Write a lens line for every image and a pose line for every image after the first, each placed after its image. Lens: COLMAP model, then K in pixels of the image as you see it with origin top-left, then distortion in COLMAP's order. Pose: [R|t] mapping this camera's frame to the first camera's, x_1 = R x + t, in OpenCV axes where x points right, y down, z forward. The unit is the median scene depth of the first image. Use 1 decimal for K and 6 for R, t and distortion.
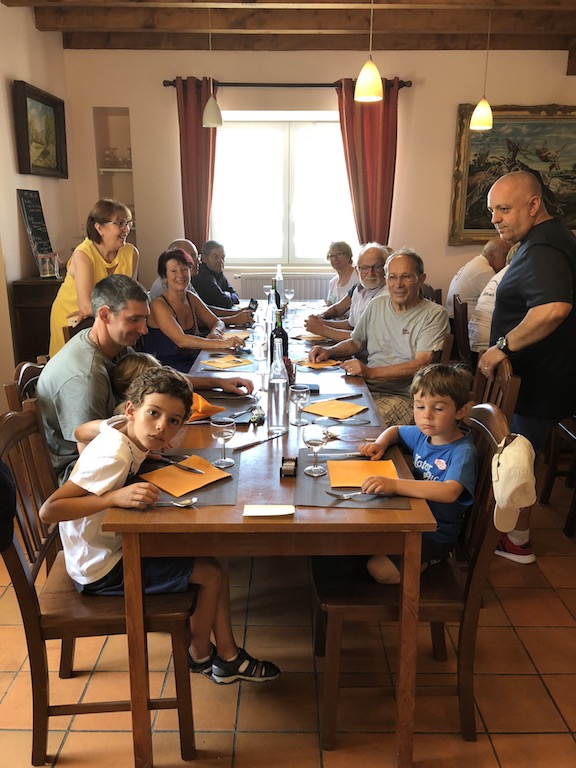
lens RADIAL K [[620.1, 0, 282.0], [0, 620.1, 381.8], [0, 0, 1]] dist [0.000084, 0.002071]
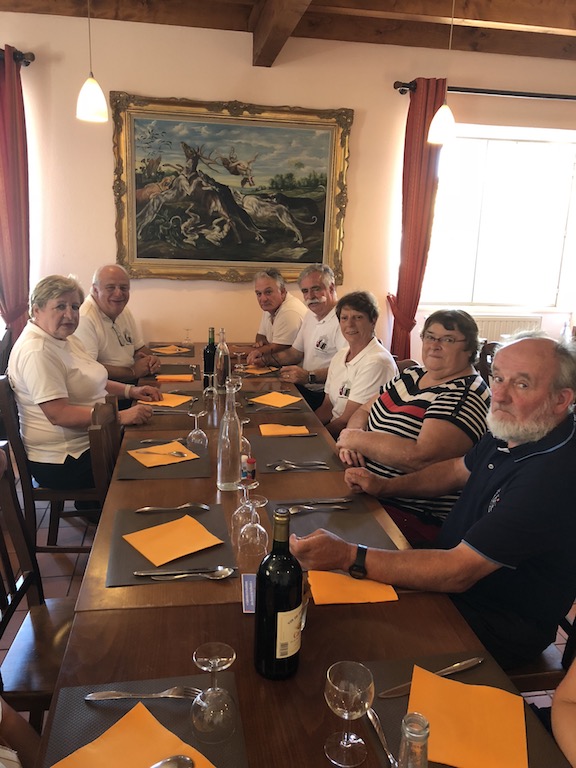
lens RADIAL K [[624.8, 0, 288.0], [0, 624.8, 384.0], [0, 0, 1]] dist [0.010847, -0.006164]
pose [[0.980902, -0.014594, 0.193953, 0.334119], [0.019484, 0.999538, -0.023327, -0.071445], [-0.193523, 0.026660, 0.980733, 0.221464]]
